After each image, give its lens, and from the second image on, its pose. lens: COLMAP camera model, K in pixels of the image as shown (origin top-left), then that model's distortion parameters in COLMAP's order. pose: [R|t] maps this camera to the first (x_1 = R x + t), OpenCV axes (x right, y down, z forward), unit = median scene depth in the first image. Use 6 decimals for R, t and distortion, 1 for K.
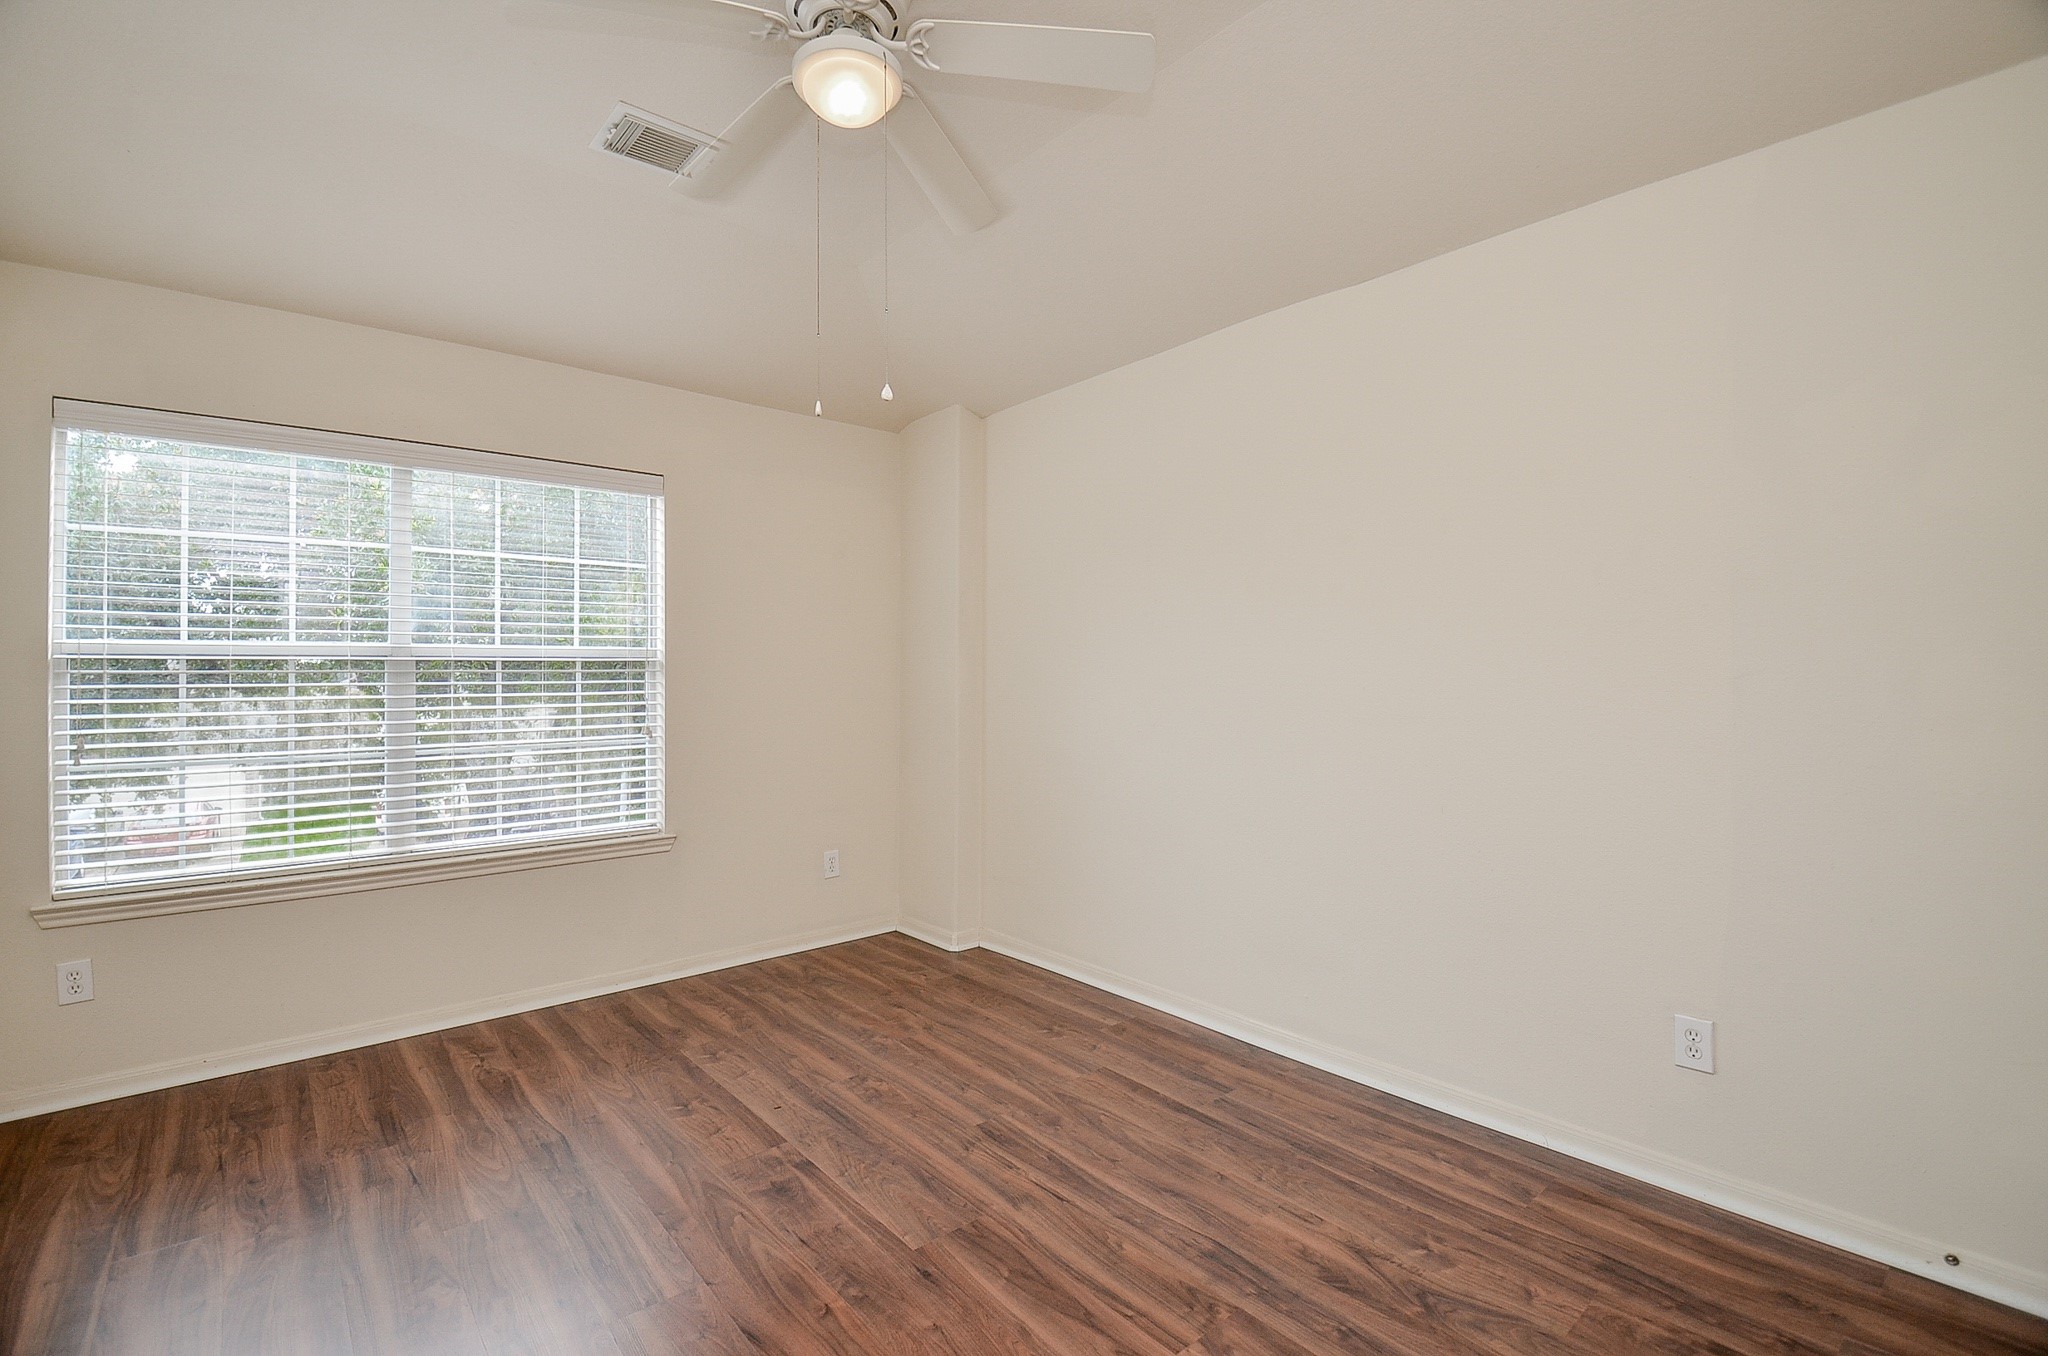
lens RADIAL K [[923.8, 0, 1015.7], [0, 923.8, 663.6], [0, 0, 1]] dist [0.002774, -0.015370]
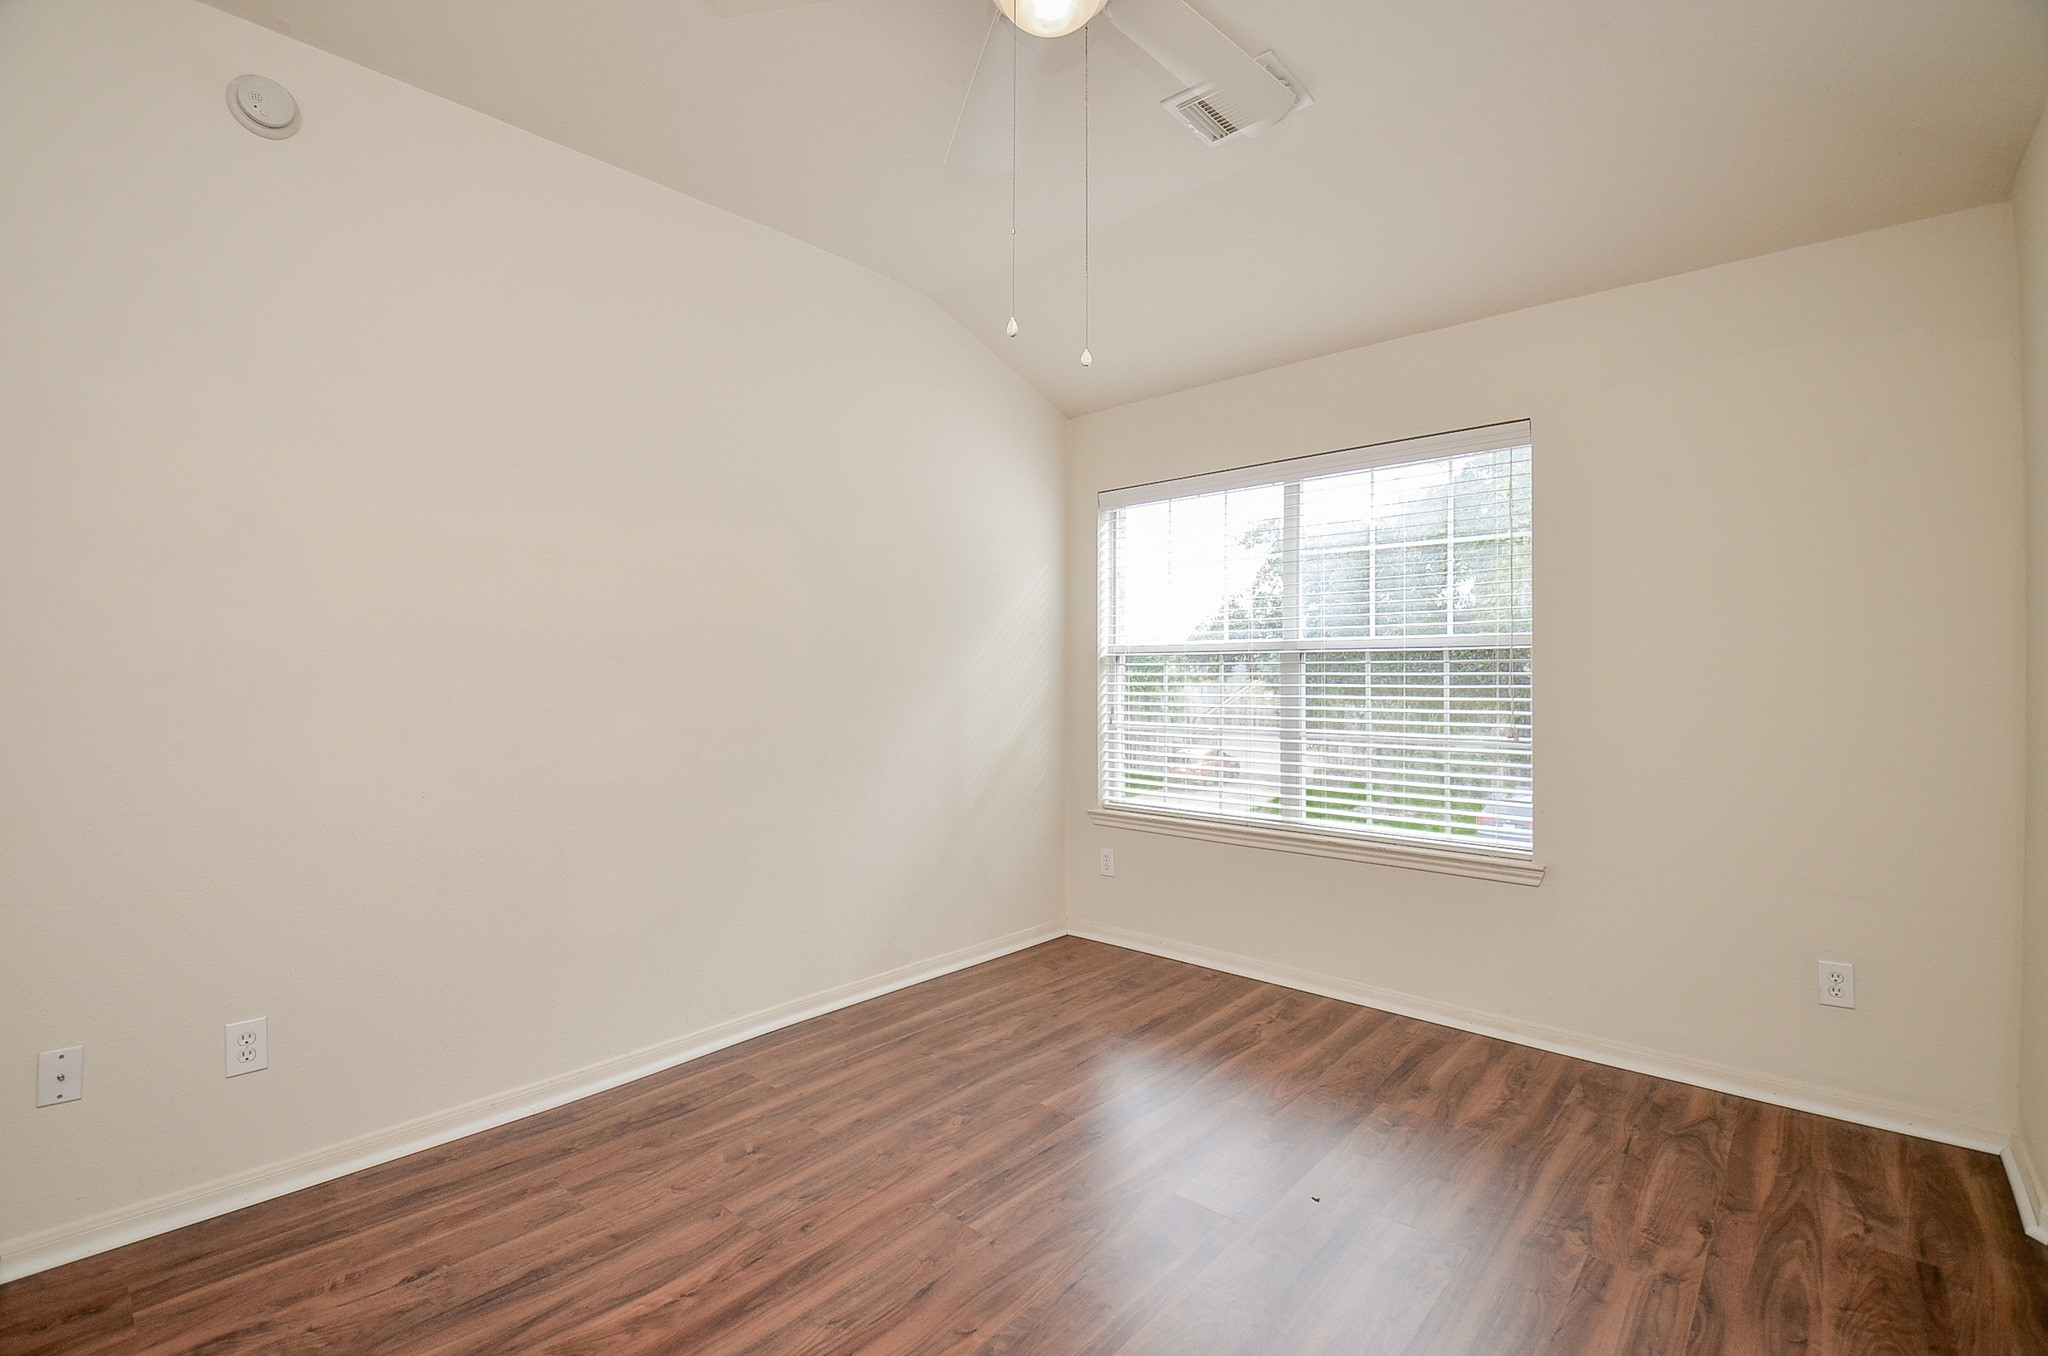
lens RADIAL K [[923.8, 0, 1015.7], [0, 923.8, 663.6], [0, 0, 1]] dist [0.002774, -0.015370]
pose [[0.117959, -0.000805, -0.993018, 0.399419], [0.012644, 0.999920, 0.000691, 0.004198], [0.992938, -0.012637, 0.117959, 0.501428]]
